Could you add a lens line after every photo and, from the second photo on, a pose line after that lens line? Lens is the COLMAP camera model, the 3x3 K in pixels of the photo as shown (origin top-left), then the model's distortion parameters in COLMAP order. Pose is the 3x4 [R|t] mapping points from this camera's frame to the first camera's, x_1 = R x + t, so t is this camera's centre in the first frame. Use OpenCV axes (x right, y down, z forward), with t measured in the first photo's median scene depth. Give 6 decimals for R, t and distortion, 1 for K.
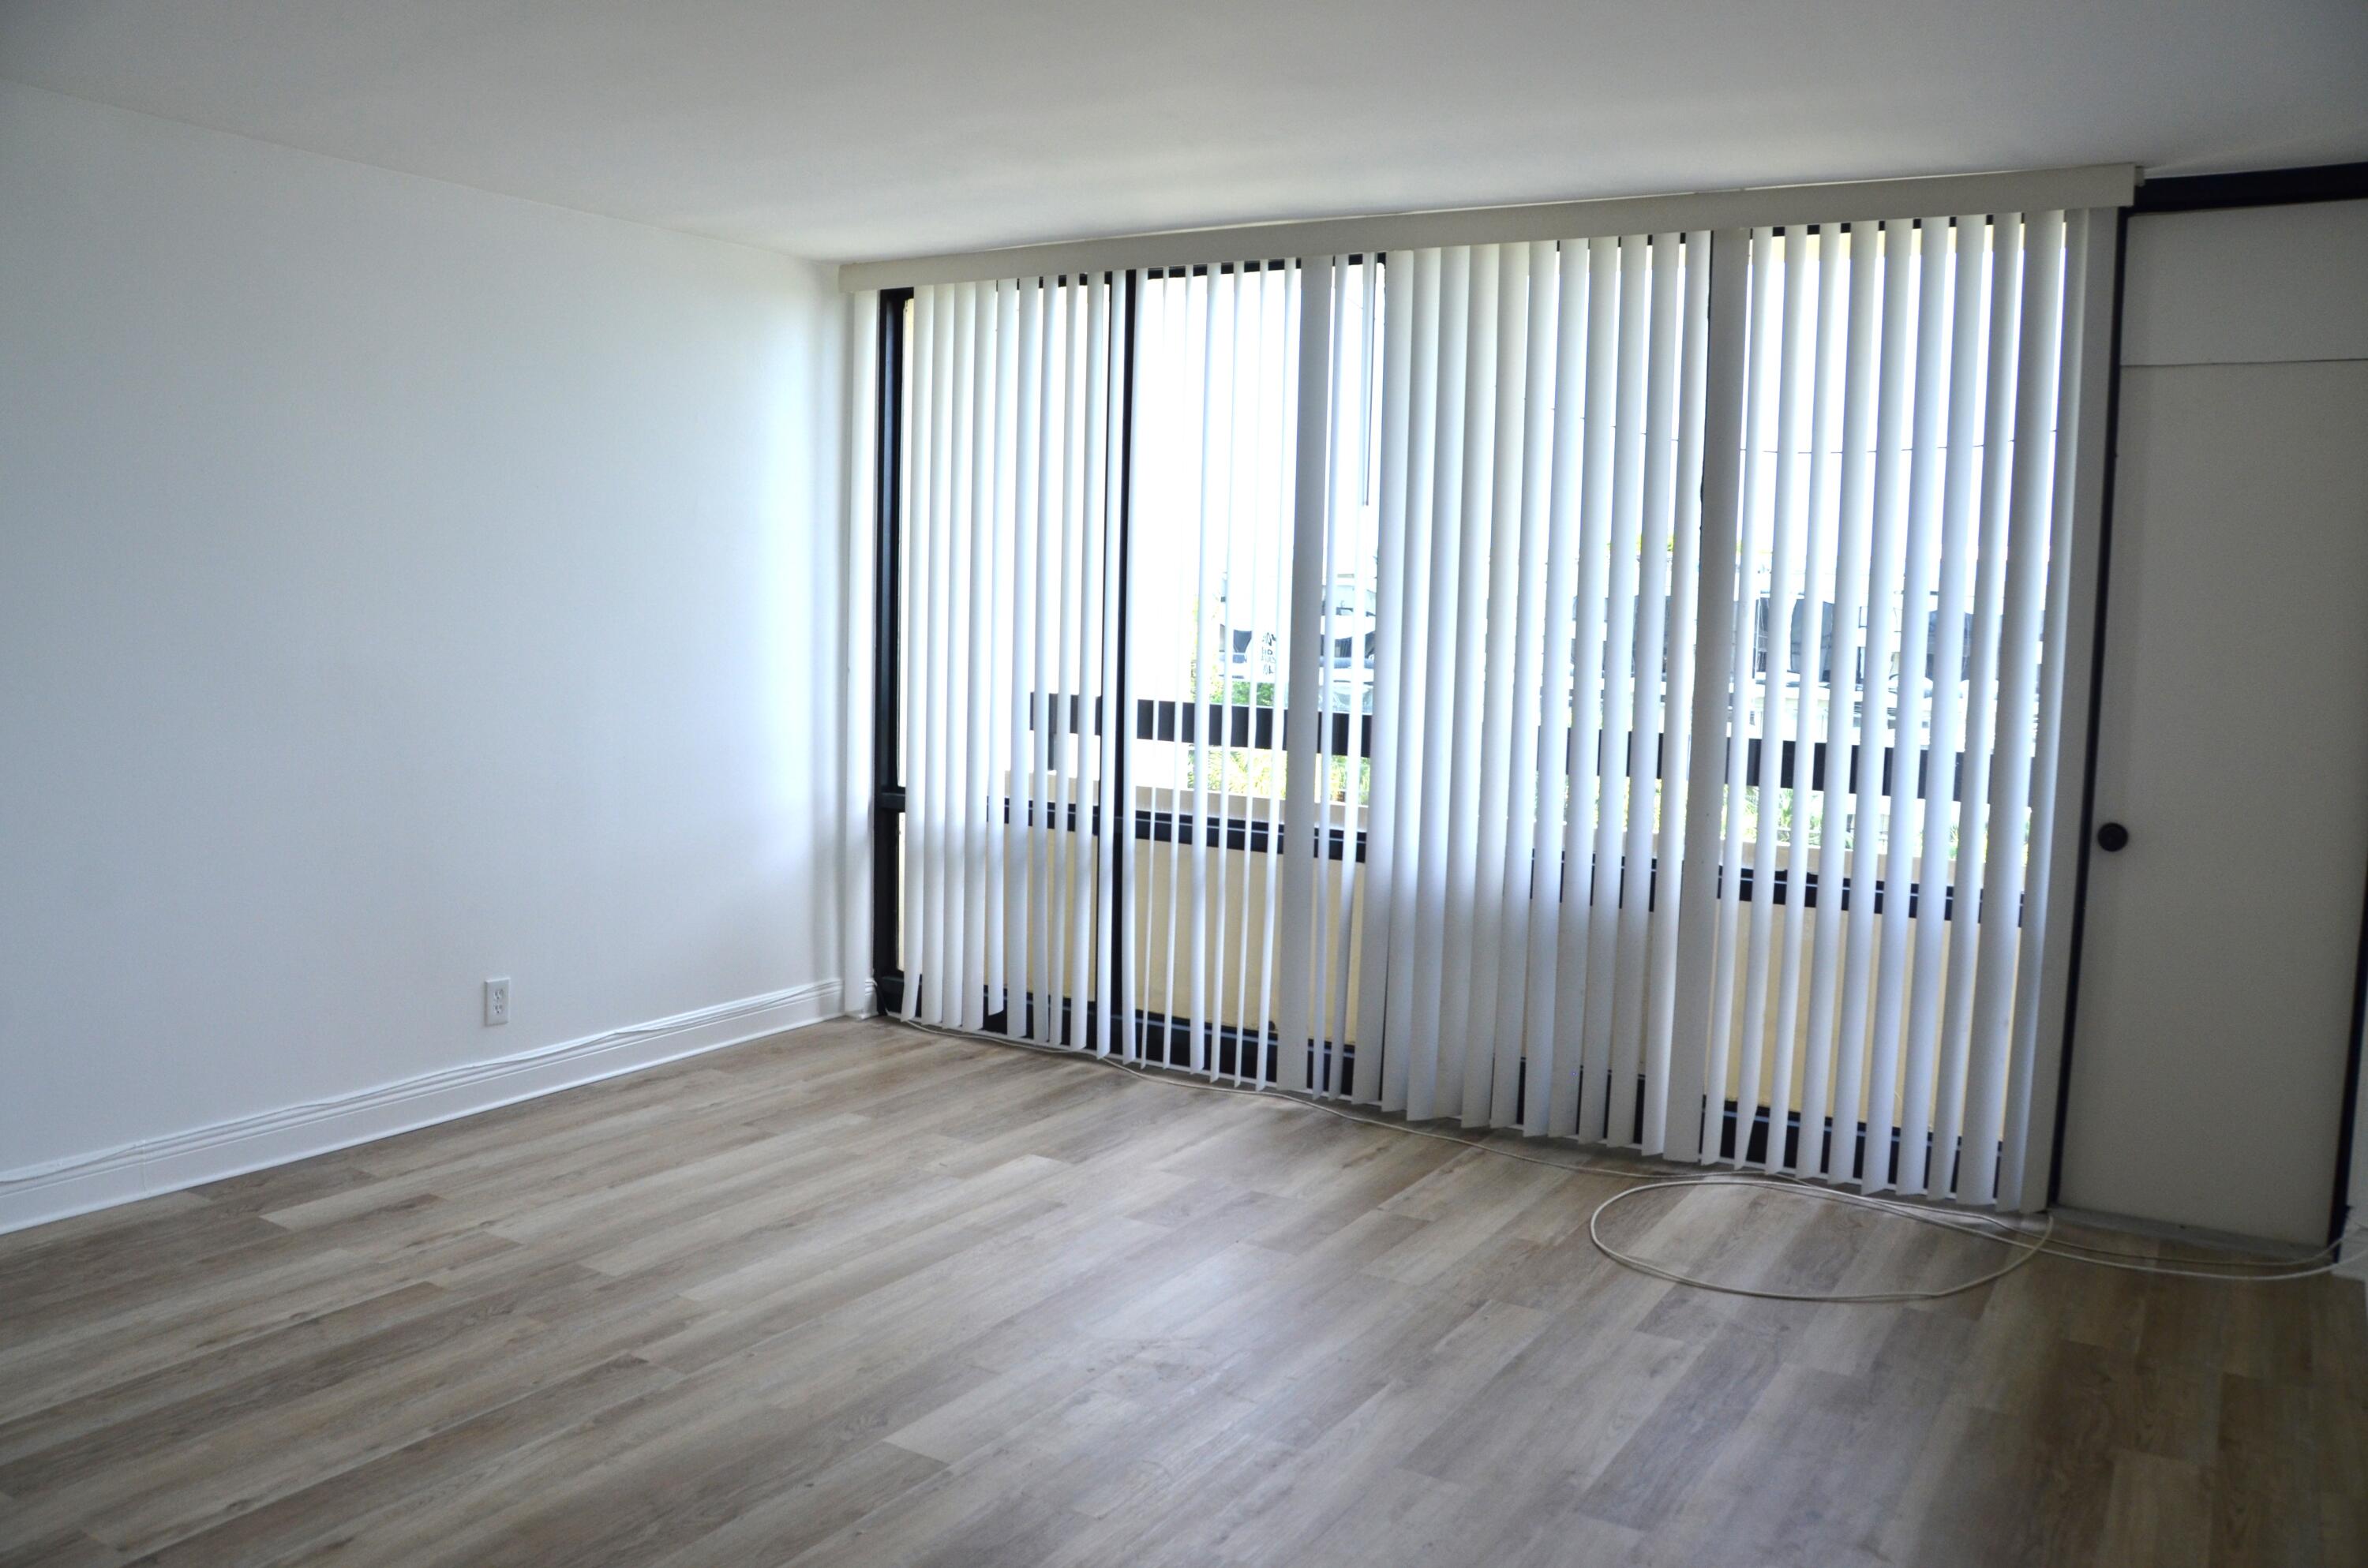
lens RADIAL K [[1888.3, 0, 1184.5], [0, 1888.3, 785.4], [0, 0, 1]] dist [-0.058259, 0.016465]
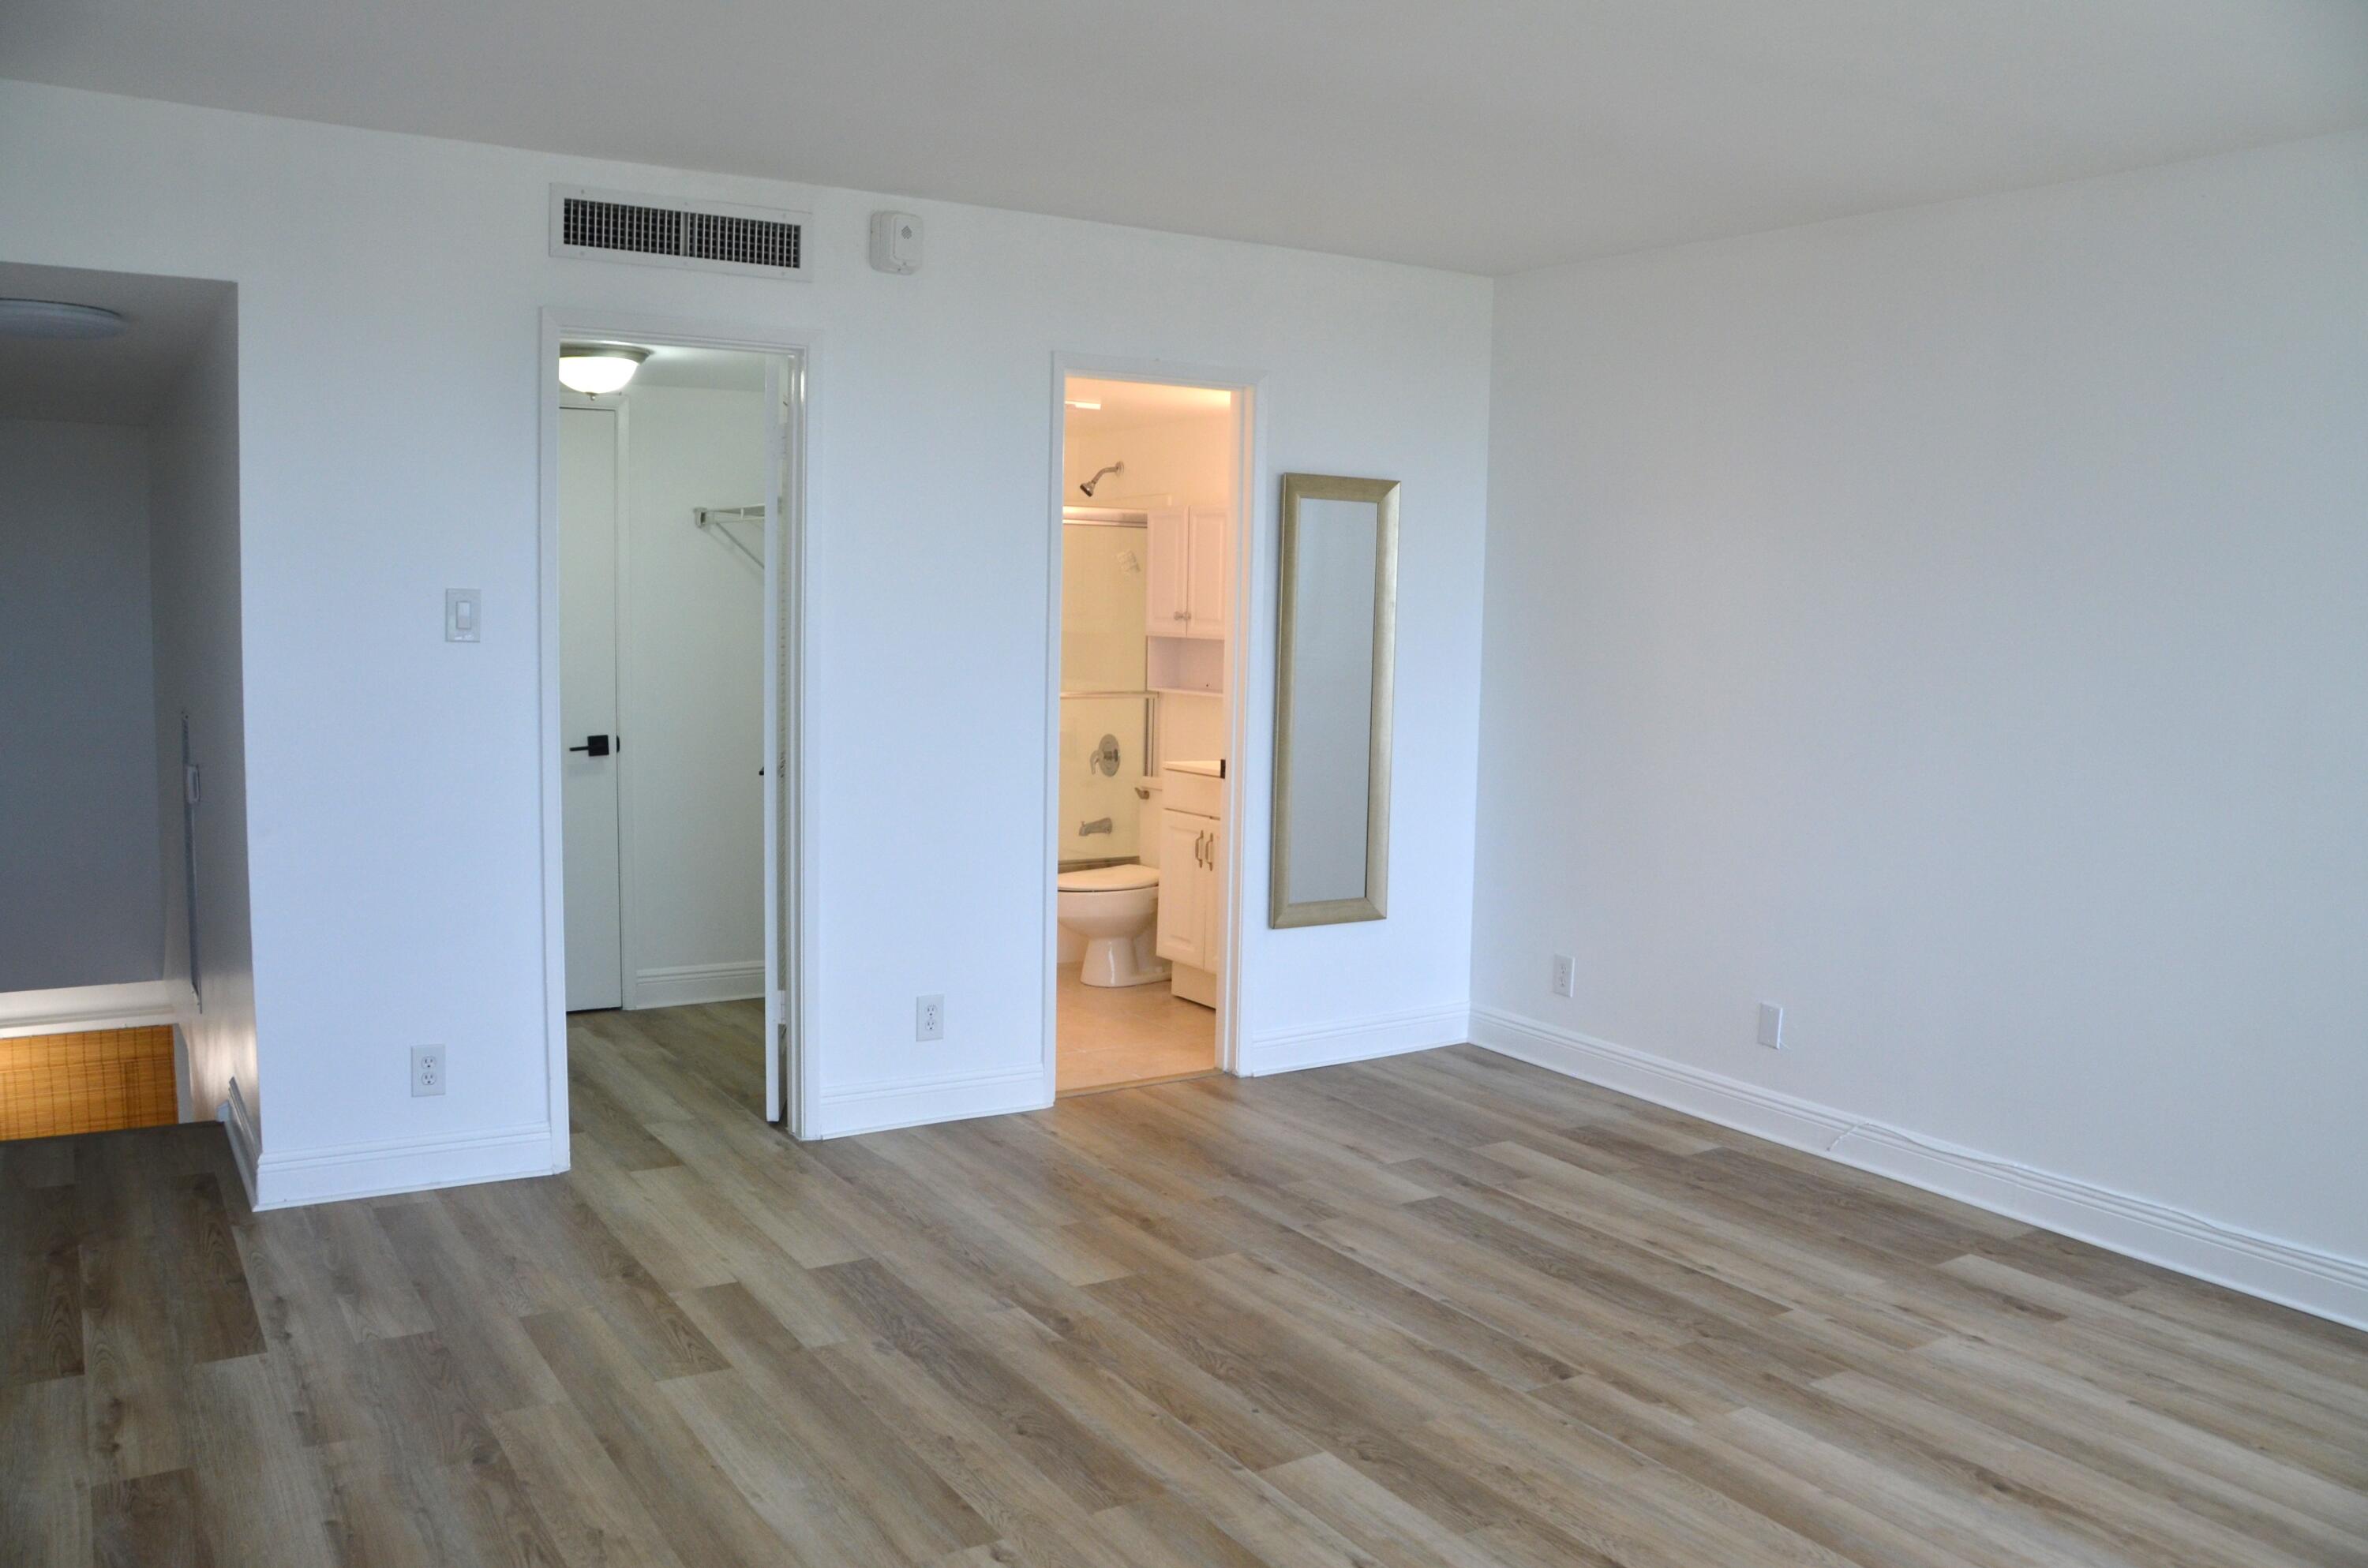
lens RADIAL K [[1888.3, 0, 1183.0], [0, 1888.3, 784.5], [0, 0, 1]] dist [-0.058259, 0.016465]
pose [[-0.428329, 0.055781, -0.901900, 0.652119], [-0.126727, 0.984521, 0.121076, -0.097629], [0.894692, 0.166155, -0.414630, 1.111684]]
